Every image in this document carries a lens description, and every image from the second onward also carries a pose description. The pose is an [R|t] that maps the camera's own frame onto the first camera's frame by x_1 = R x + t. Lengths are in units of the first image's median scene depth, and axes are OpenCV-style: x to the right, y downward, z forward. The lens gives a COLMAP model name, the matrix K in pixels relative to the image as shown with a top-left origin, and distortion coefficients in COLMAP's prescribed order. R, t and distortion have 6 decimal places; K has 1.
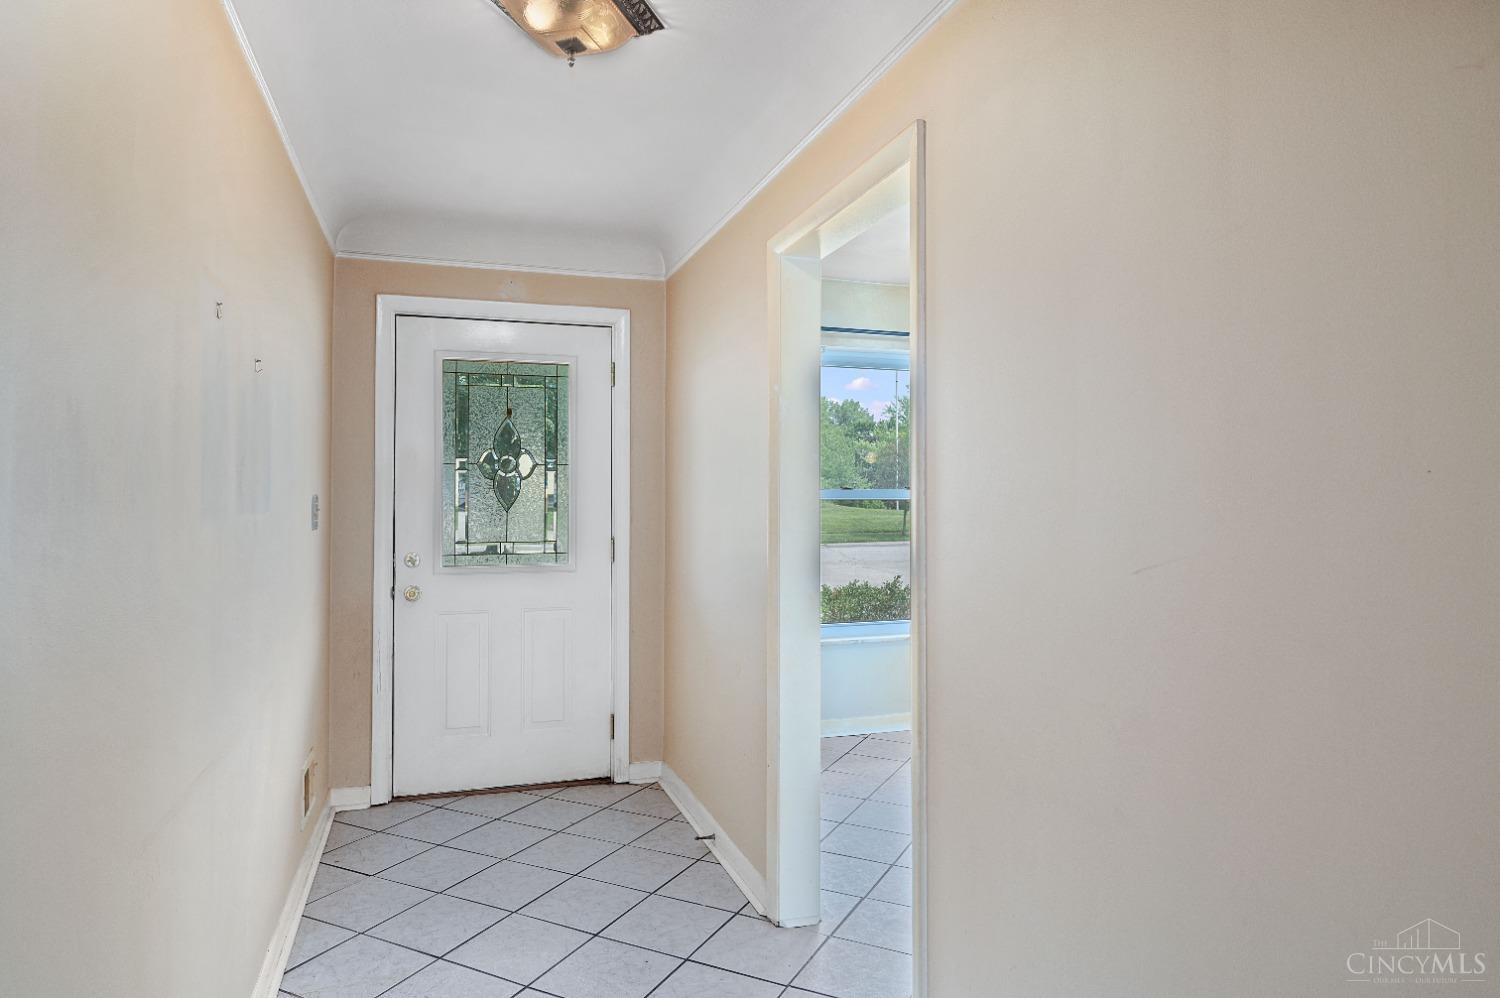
lens RADIAL K [[899.1, 0, 749.9], [0, 899.1, 481.0], [0, 0, 1]] dist [0.003726, 0.000490]
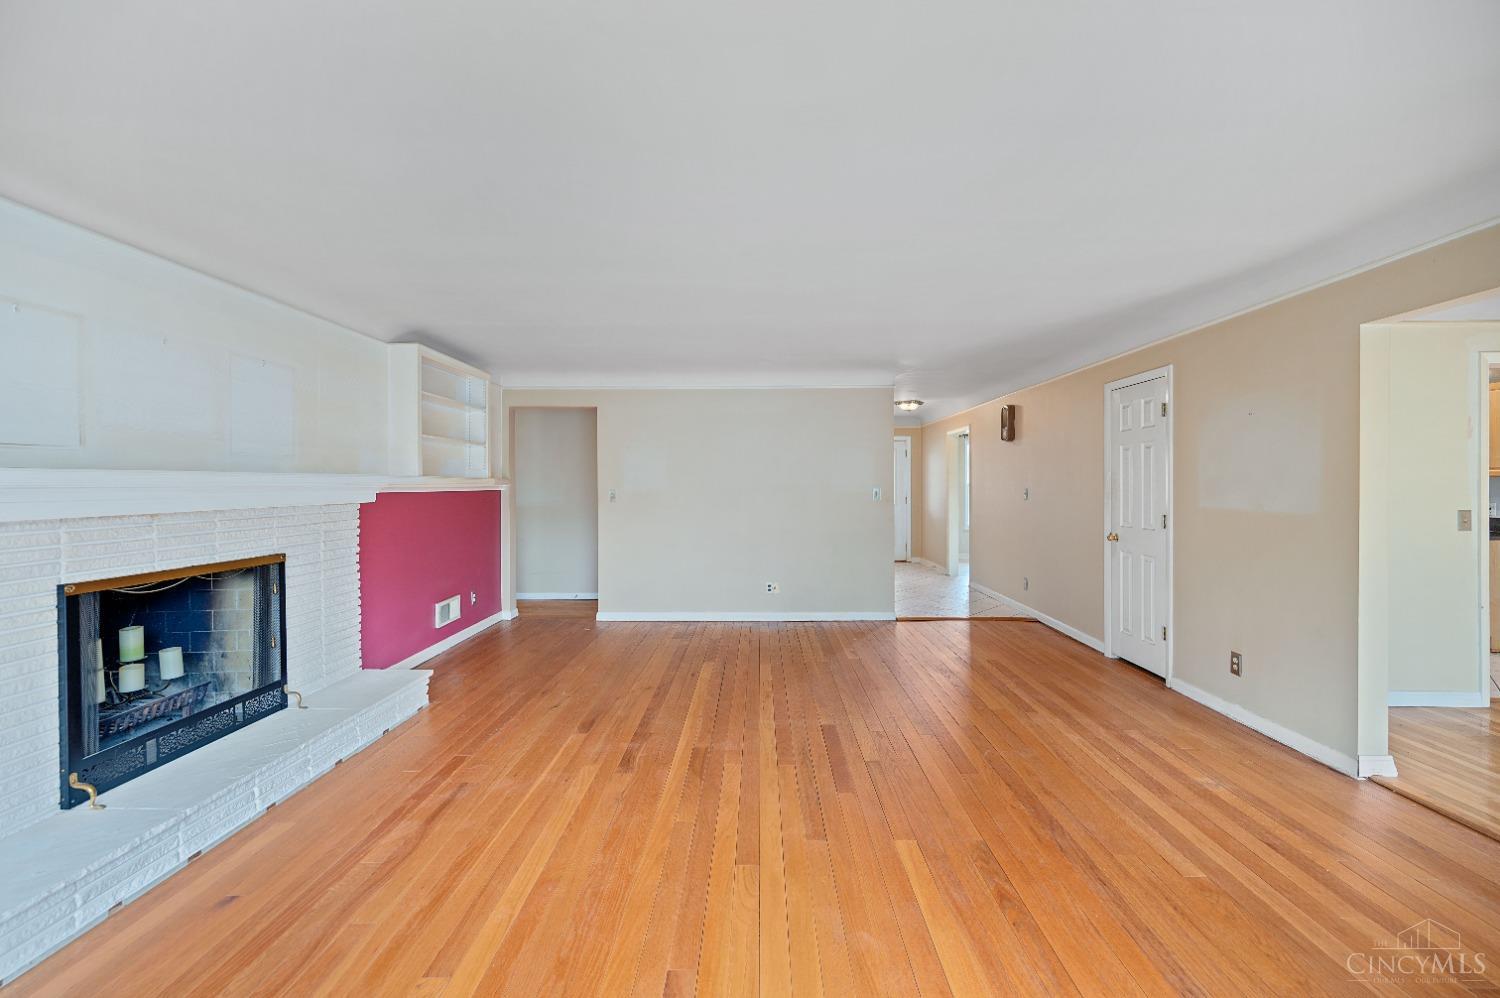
lens RADIAL K [[594.8, 0, 745.2], [0, 594.8, 492.9], [0, 0, 1]] dist [0.005931, -0.000625]
pose [[0.938758, 0.000045, -0.344576, 0.073585], [0.010933, 0.999493, 0.029915, -0.038689], [0.344403, -0.031850, 0.938282, -1.613483]]
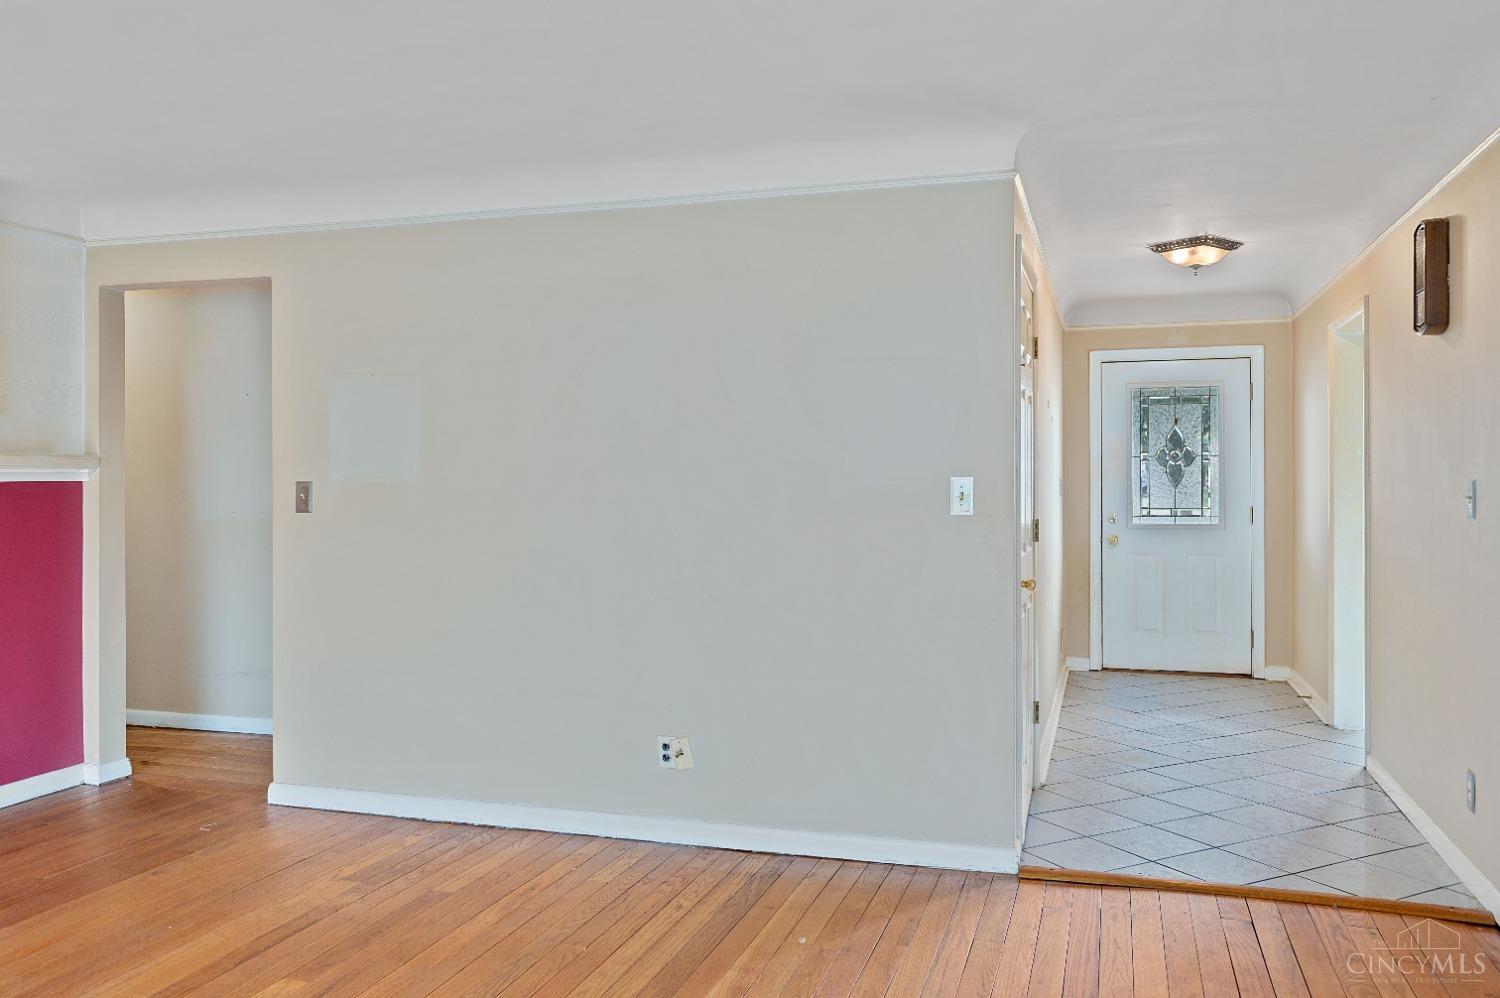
lens RADIAL K [[1179.2, 0, 742.8], [0, 1179.2, 480.2], [0, 0, 1]] dist [-0.002211, -0.000408]
pose [[0.803459, -0.002412, -0.595355, 0.320445], [0.013617, 0.999805, 0.014327, -0.017263], [0.595204, -0.019619, 0.803335, -1.007062]]
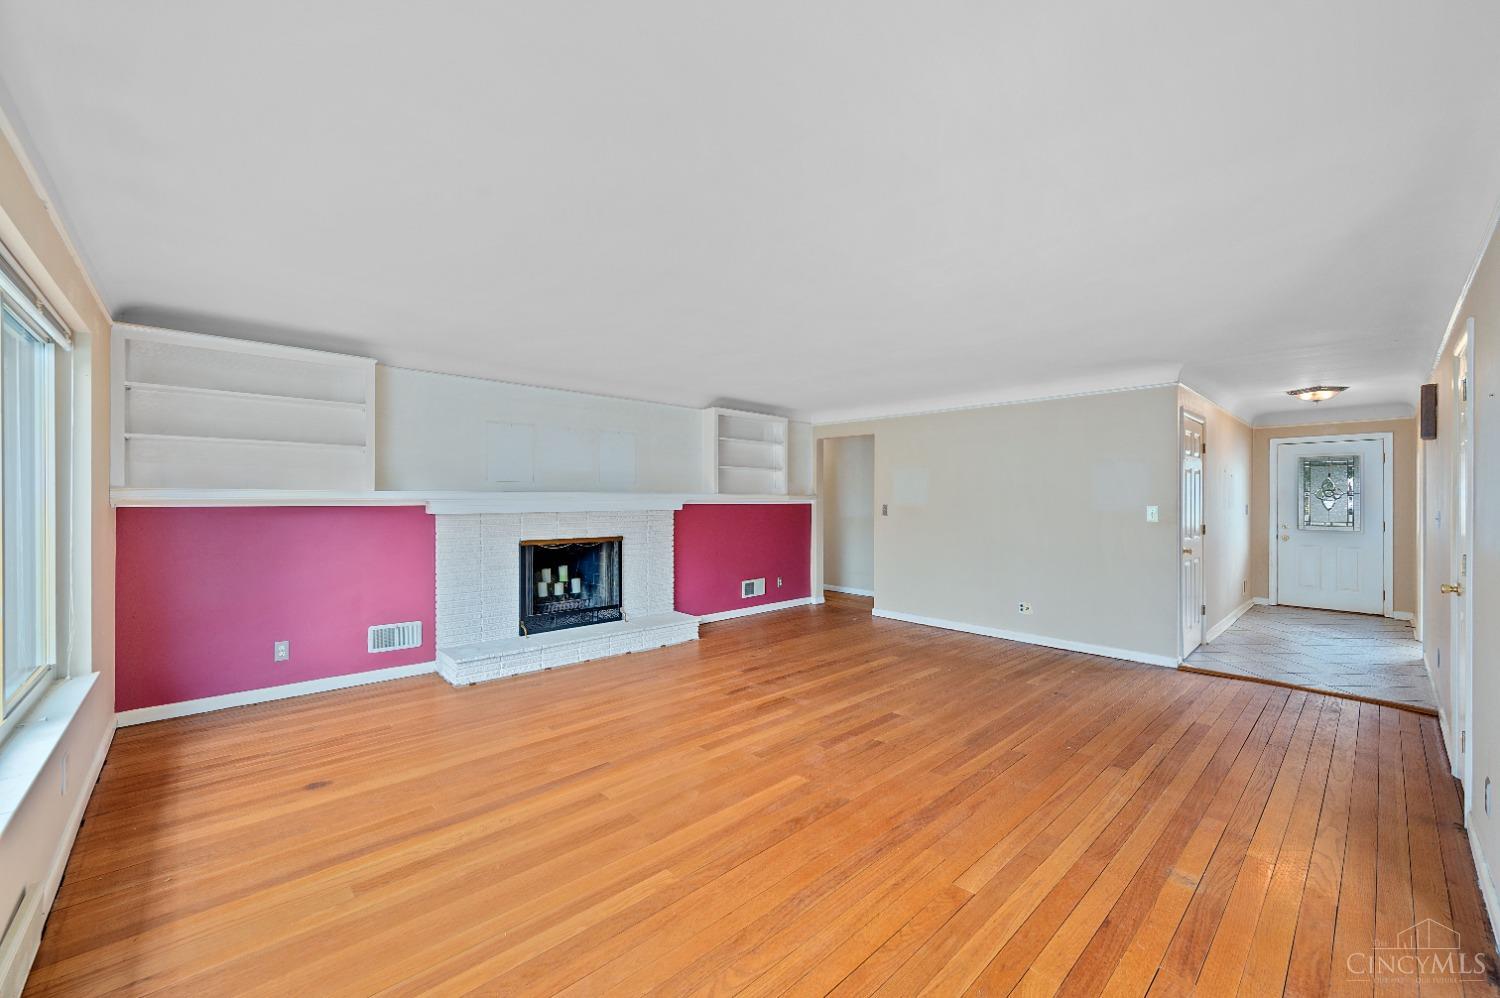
lens RADIAL K [[587.5, 0, 750.8], [0, 587.5, 499.7], [0, 0, 1]] dist [0.001990, -0.000239]
pose [[0.406436, 0.001453, -0.913678, 0.671523], [0.012839, 0.999891, 0.007301, -0.037237], [0.913589, -0.014699, 0.406374, -1.378966]]
